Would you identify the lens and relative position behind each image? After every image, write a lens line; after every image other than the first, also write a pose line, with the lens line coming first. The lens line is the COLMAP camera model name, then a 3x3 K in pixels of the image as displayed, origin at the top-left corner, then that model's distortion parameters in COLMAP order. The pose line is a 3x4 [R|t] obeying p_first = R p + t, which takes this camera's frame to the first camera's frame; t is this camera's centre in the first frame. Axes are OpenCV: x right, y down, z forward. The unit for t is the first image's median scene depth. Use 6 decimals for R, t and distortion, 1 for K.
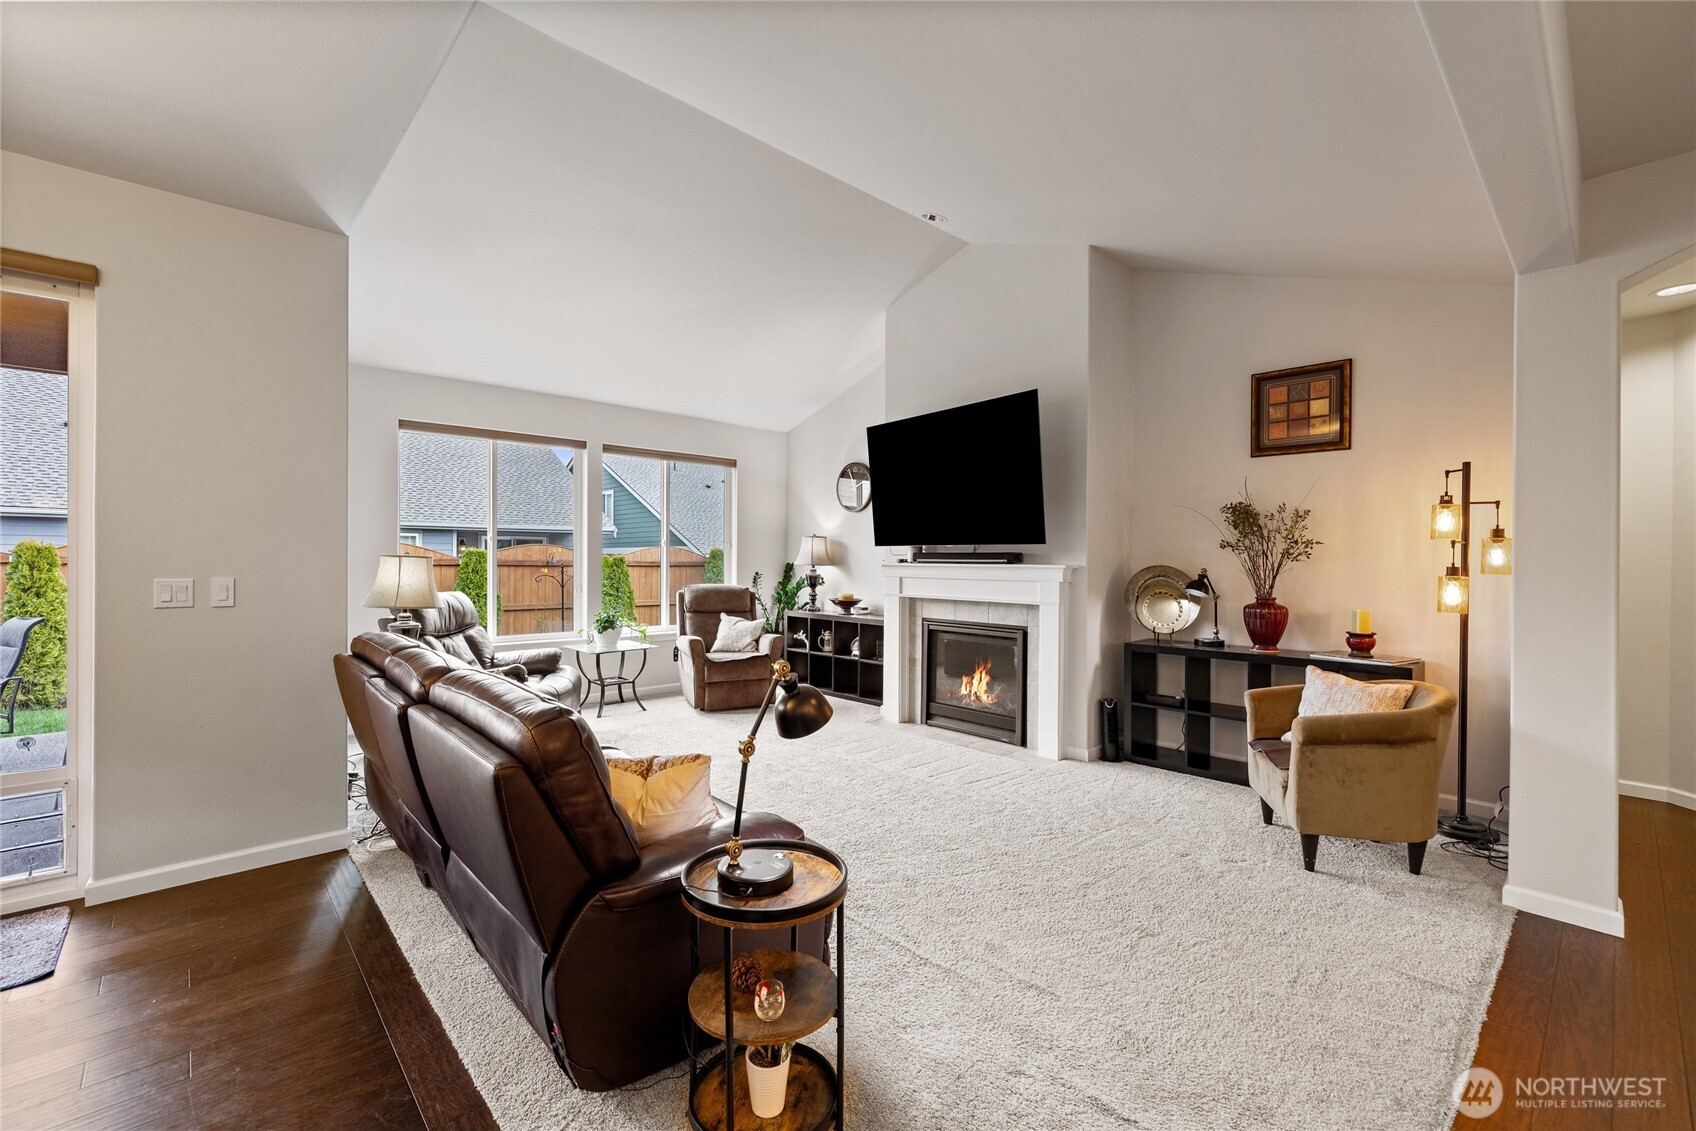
lens RADIAL K [[714.4, 0, 828.4], [0, 714.4, 555.8], [0, 0, 1]] dist [-0.000234, 0.000031]
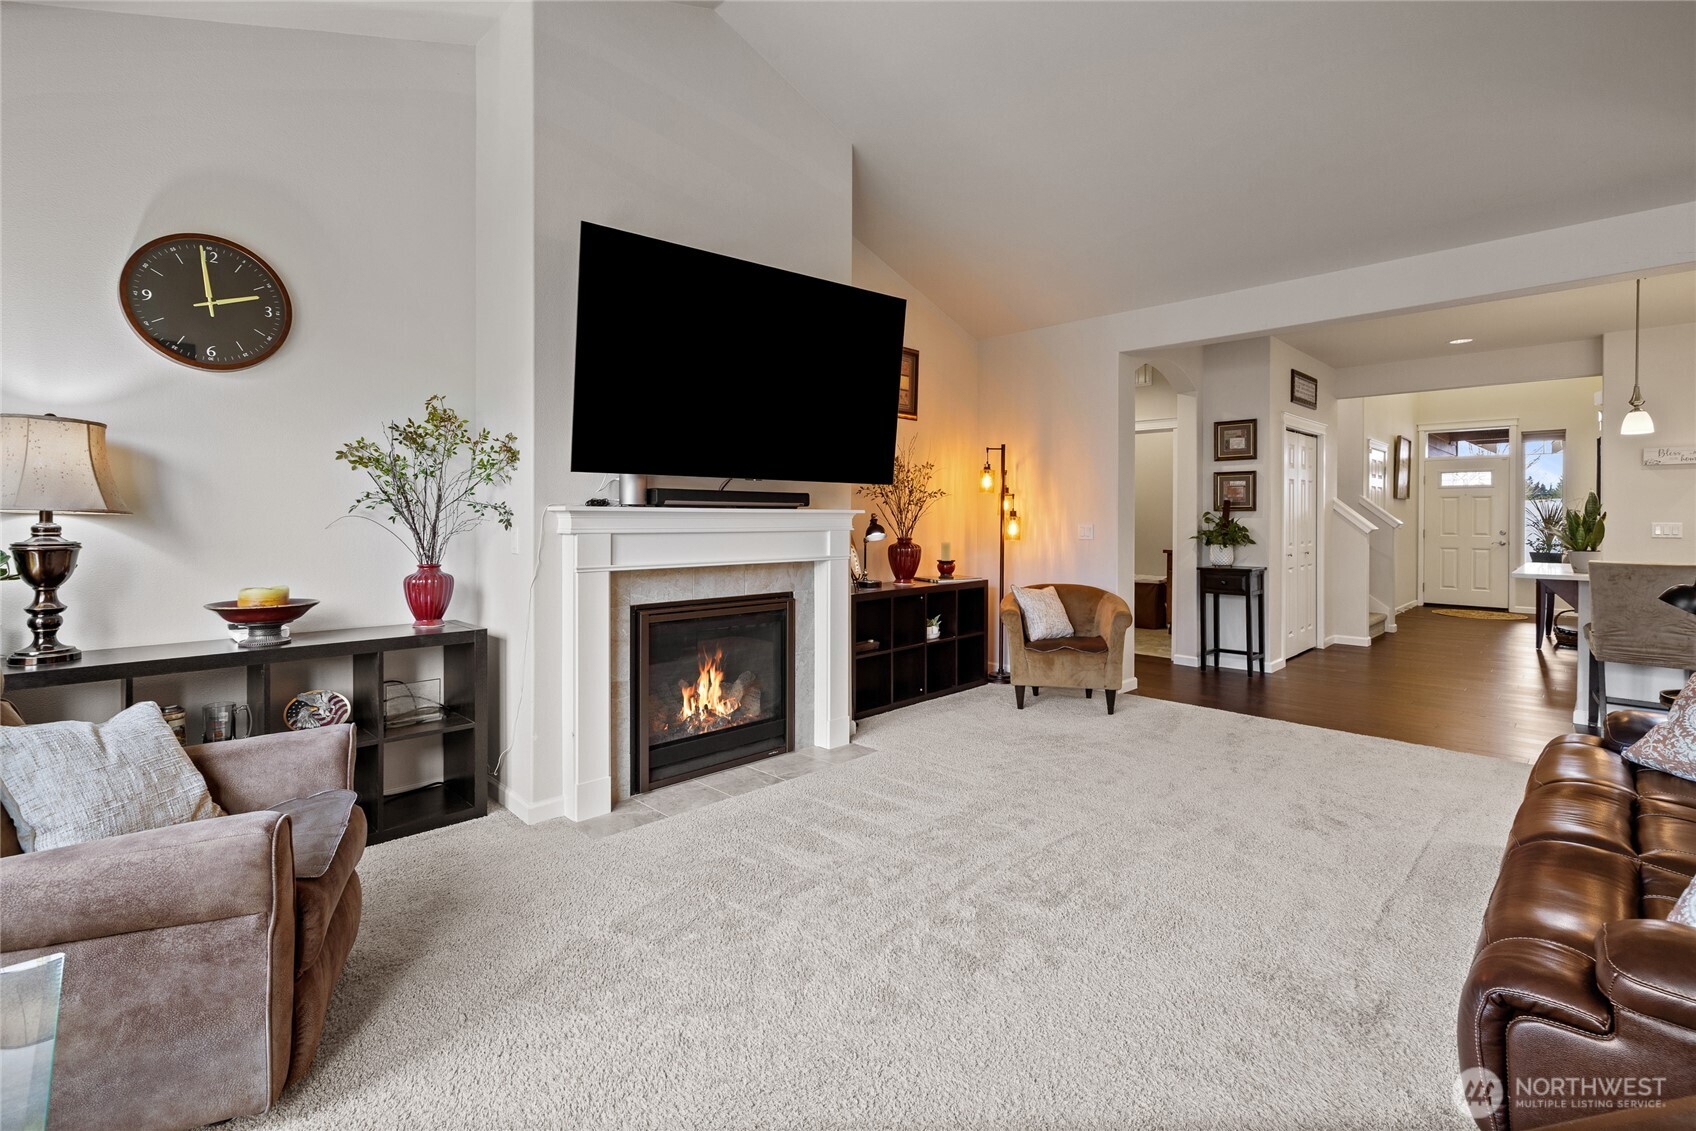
lens RADIAL K [[765.2, 0, 781.3], [0, 765.2, 532.8], [0, 0, 1]] dist [-0.000092, 0.000016]
pose [[0.000523, -0.019797, 0.999804, -0.522696], [-0.003250, 0.999799, 0.019799, 0.020214], [-0.999995, -0.003259, 0.000458, 0.993240]]
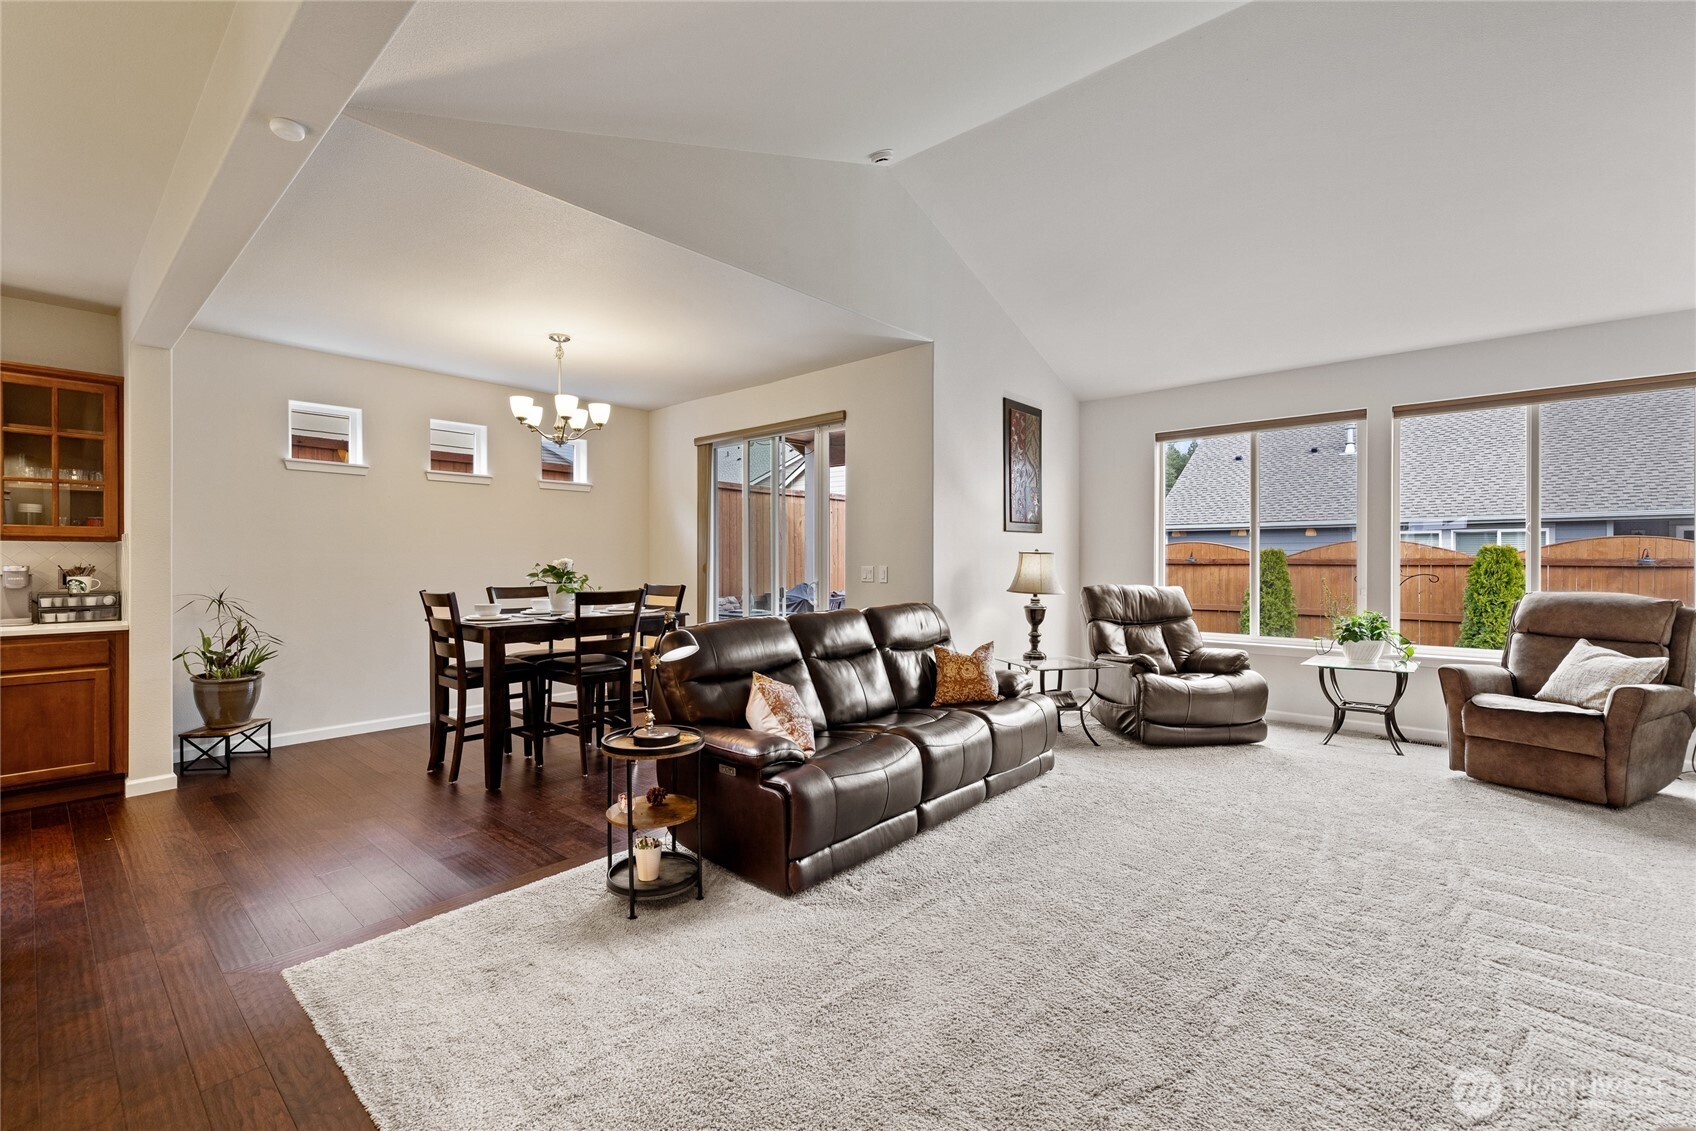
lens RADIAL K [[721.5, 0, 838.2], [0, 721.5, 561.9], [0, 0, 1]] dist [-0.002831, 0.000115]
pose [[0.111667, -0.004828, -0.993734, 0.520334], [0.007981, 0.999960, -0.003962, 0.014754], [0.993714, -0.007489, 0.111701, 0.399657]]
